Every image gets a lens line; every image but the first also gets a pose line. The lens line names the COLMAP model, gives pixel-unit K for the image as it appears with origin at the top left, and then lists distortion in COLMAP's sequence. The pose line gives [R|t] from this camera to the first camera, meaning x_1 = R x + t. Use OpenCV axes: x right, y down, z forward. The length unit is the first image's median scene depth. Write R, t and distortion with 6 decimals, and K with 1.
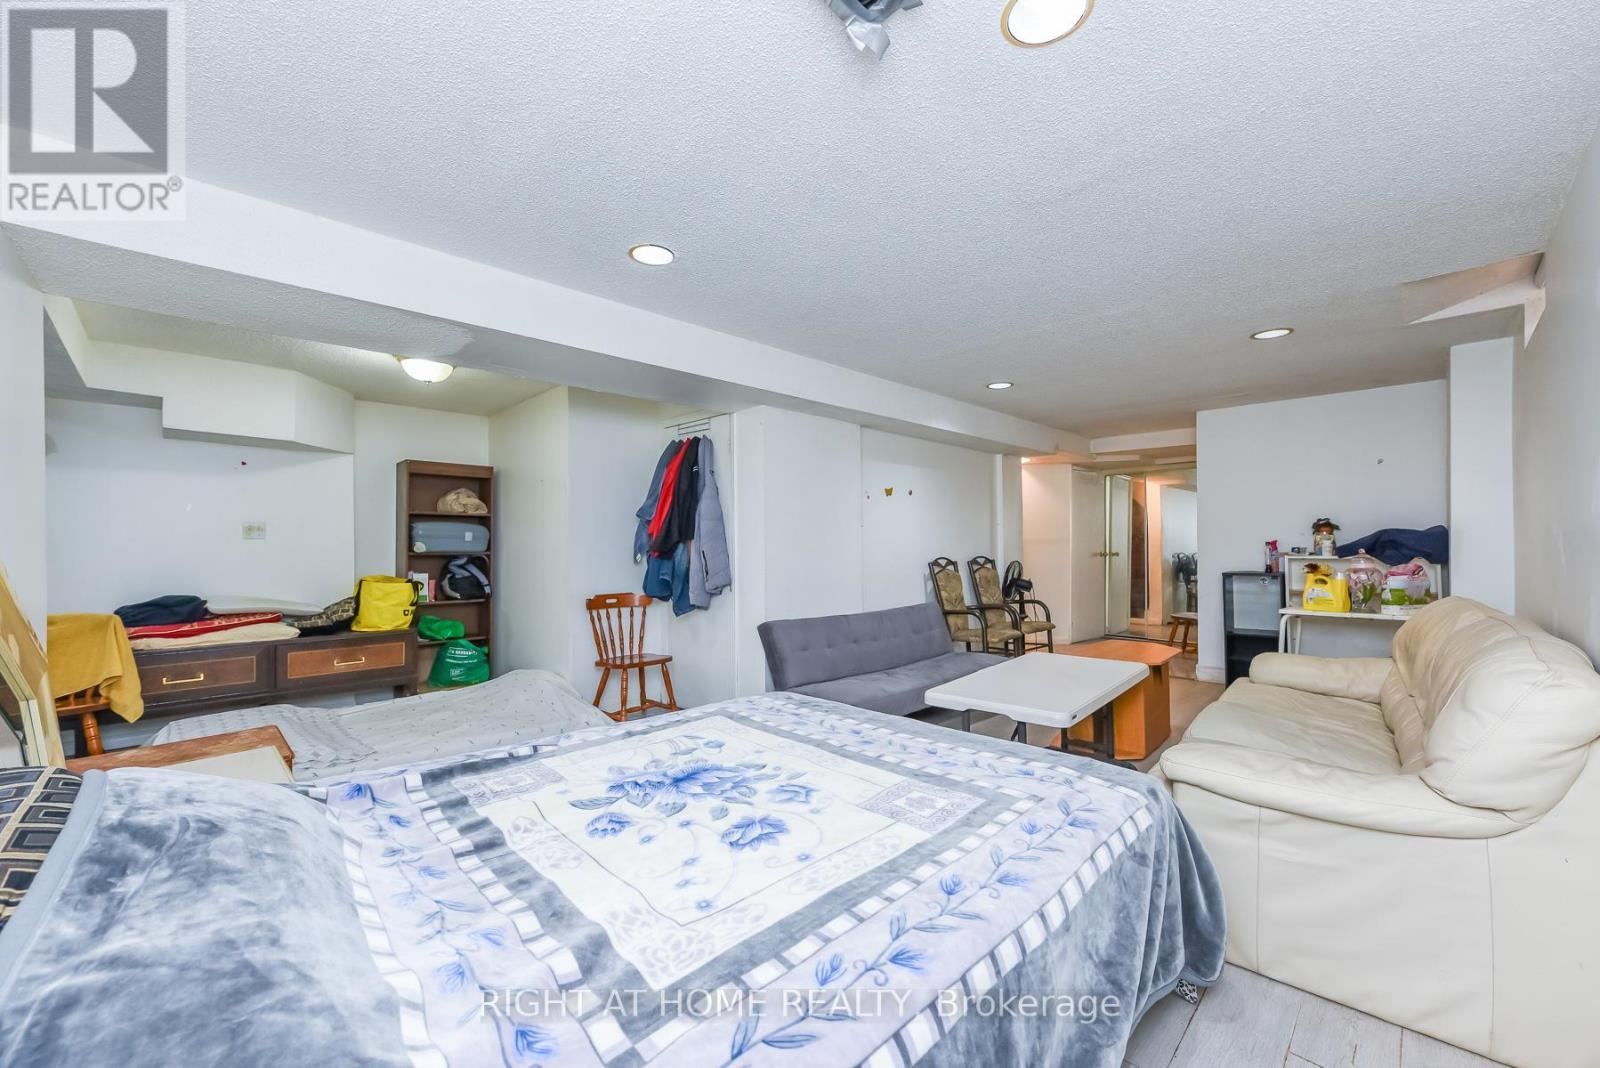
lens RADIAL K [[626.9, 0, 801.5], [0, 626.9, 536.7], [0, 0, 1]] dist [0.004310, 0.000133]
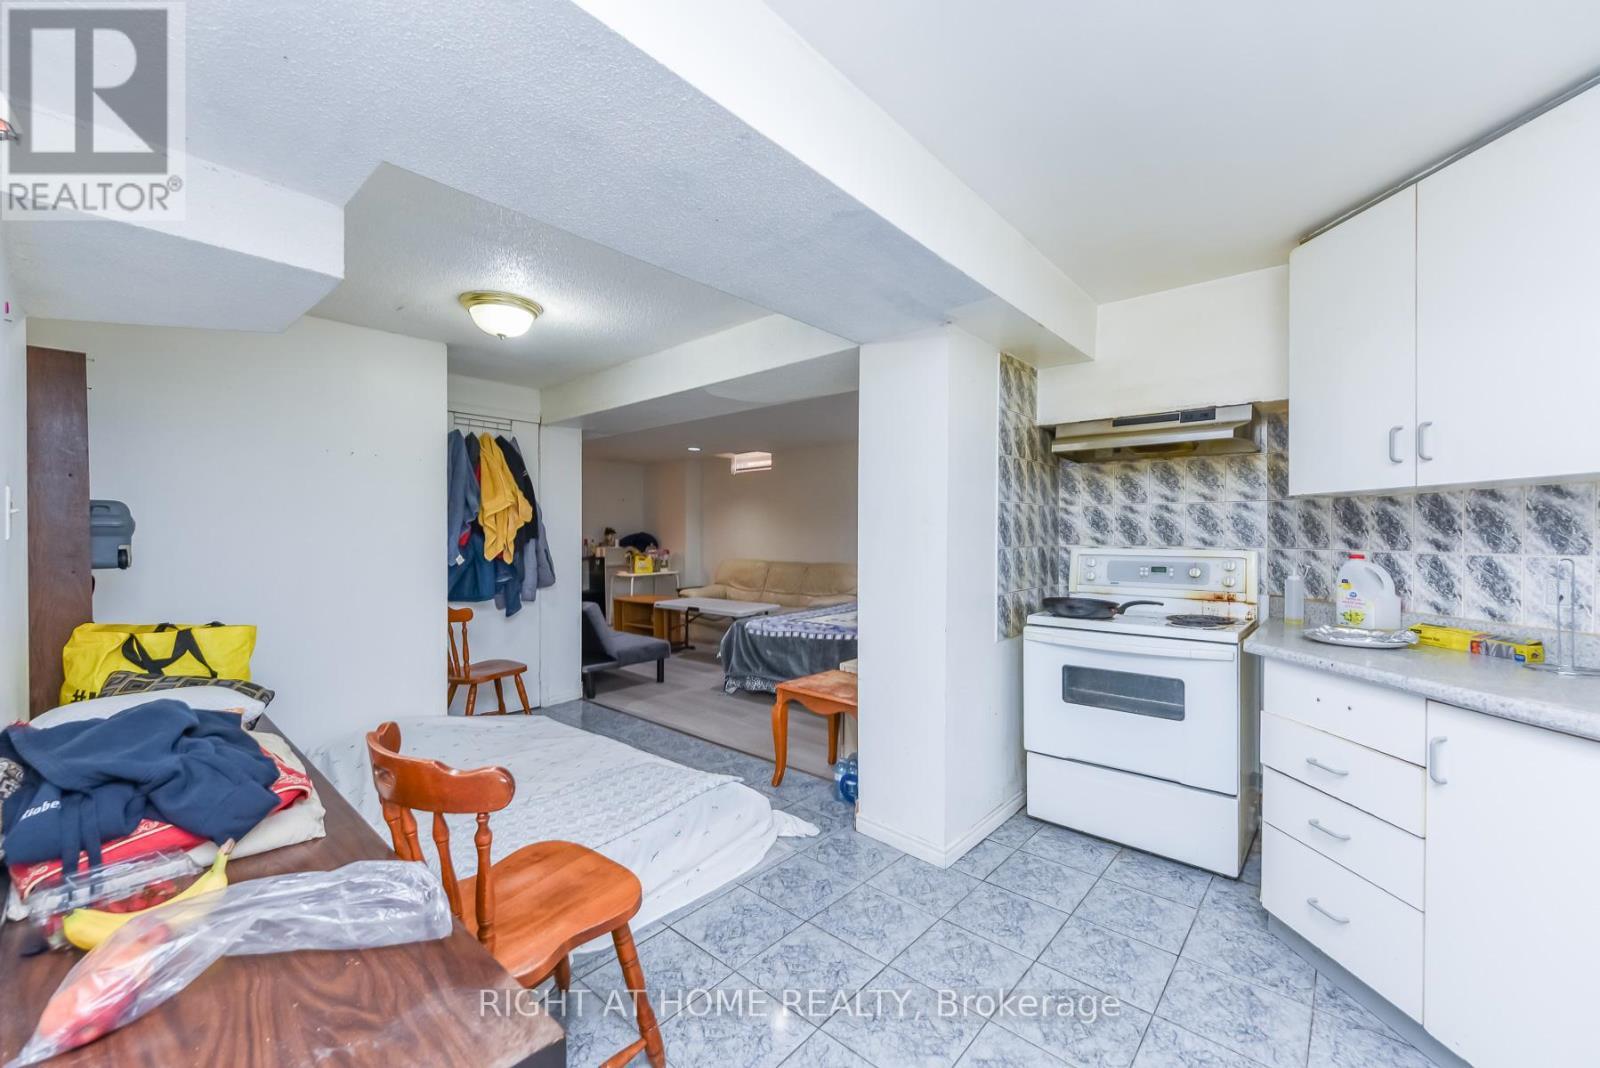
lens RADIAL K [[626.9, 0, 800.1], [0, 626.9, 535.2], [0, 0, 1]] dist [0.004310, 0.000133]
pose [[-0.066890, -0.001542, 0.997759, -2.990942], [-0.004517, 0.999989, 0.001243, -0.028853], [-0.997750, -0.004424, -0.066896, 1.477692]]
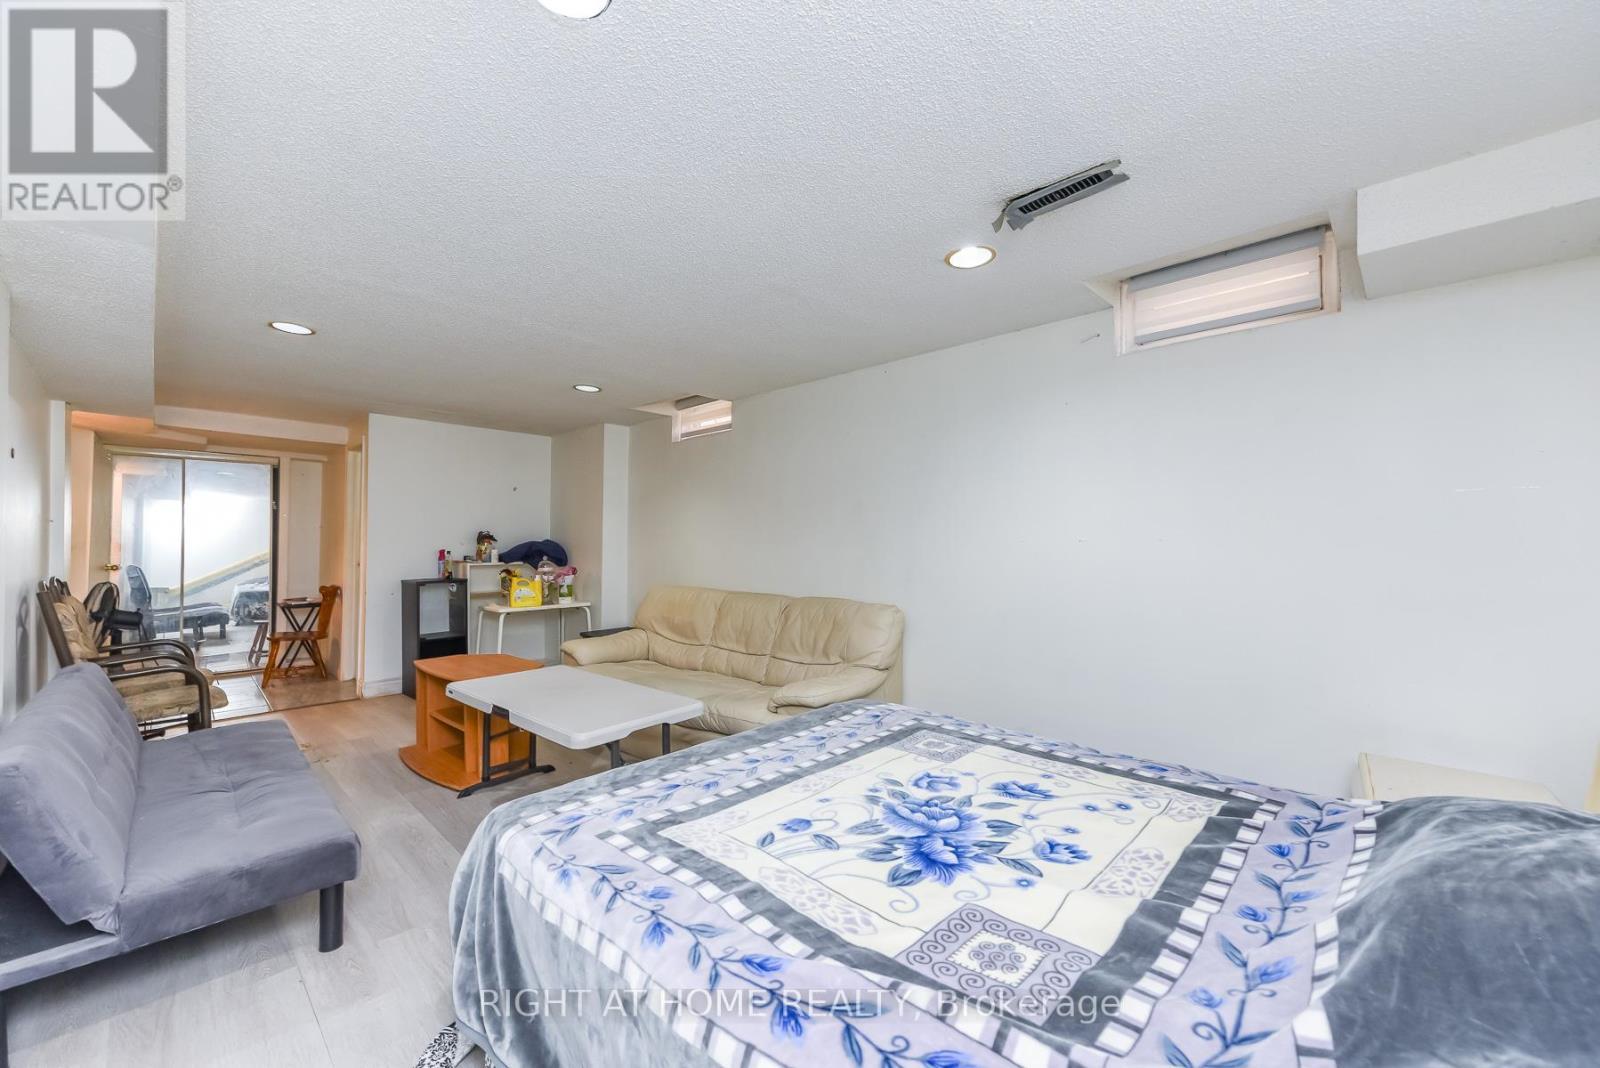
lens RADIAL K [[626.9, 0, 801.7], [0, 626.9, 540.3], [0, 0, 1]] dist [0.004310, 0.000133]
pose [[-0.027538, 0.012005, 0.999549, -1.027576], [-0.008458, 0.999889, -0.012242, -0.007449], [-0.999585, -0.008791, -0.027433, 1.154185]]
